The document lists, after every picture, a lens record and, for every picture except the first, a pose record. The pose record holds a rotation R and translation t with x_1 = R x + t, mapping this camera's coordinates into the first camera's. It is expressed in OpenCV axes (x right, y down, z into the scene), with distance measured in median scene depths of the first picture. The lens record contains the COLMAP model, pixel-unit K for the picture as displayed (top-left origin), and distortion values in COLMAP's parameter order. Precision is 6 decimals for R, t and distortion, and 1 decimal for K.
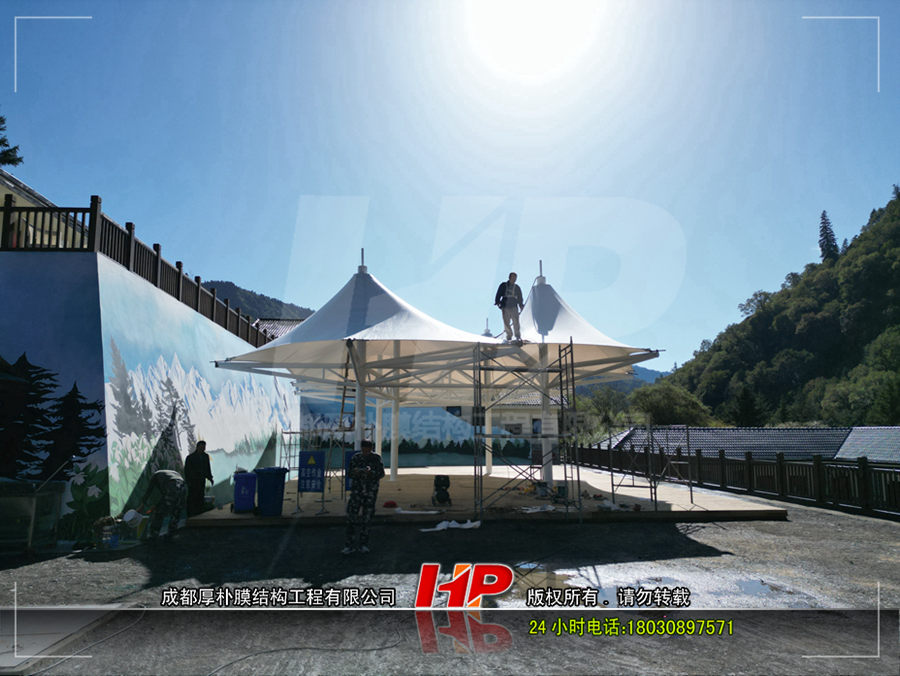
lens RADIAL K [[624.2, 0, 450.0], [0, 624.2, 338.0], [0, 0, 1]] dist [0.063417, -0.049059]
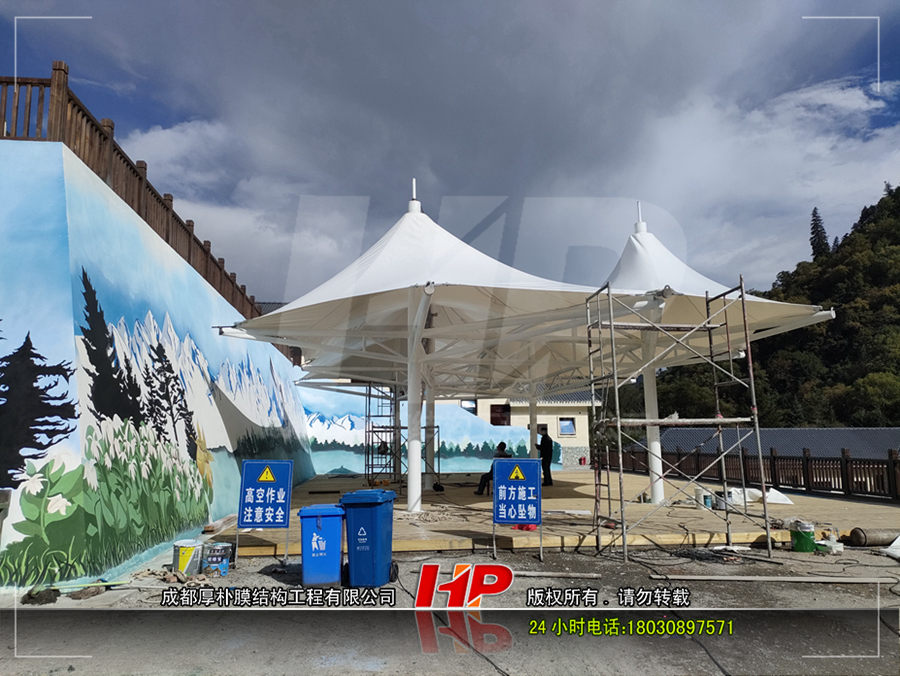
lens RADIAL K [[663.5, 0, 450.0], [0, 663.5, 338.0], [0, 0, 1]] dist [-0.008156, 0.035868]
pose [[0.999361, 0.001788, 0.035706, -0.149261], [-0.001721, 0.999997, -0.001898, 0.058596], [-0.035709, 0.001836, 0.999361, 0.248352]]
